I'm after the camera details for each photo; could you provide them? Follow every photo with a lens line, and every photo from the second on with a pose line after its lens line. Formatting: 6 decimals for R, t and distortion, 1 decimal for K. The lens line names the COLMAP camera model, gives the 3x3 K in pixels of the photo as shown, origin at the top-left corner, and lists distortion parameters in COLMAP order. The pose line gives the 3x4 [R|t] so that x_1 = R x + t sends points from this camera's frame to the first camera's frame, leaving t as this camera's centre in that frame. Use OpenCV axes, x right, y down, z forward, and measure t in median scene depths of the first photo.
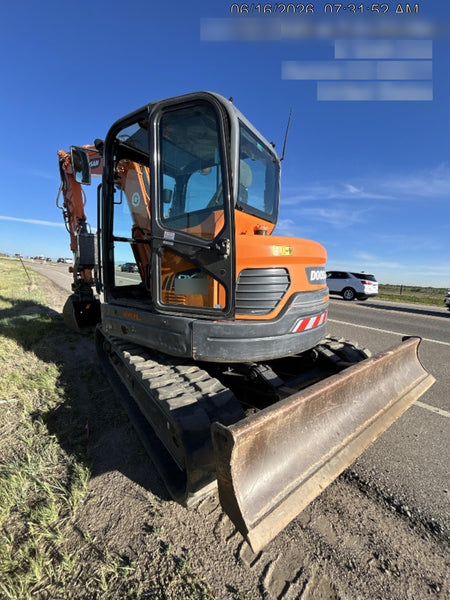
lens RADIAL K [[455.8, 0, 225.0], [0, 455.8, 300.0], [0, 0, 1]] dist [0.024359, 0.001891]
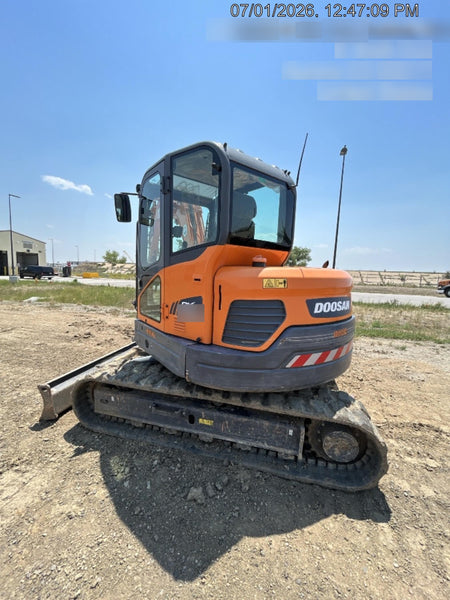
lens RADIAL K [[455.8, 0, 225.0], [0, 455.8, 300.0], [0, 0, 1]] dist [0.024359, 0.001891]
pose [[0.827188, 0.056889, -0.559039, 0.575735], [-0.031676, 0.998001, 0.054690, -0.119266], [0.561032, -0.027530, 0.827336, 0.139458]]
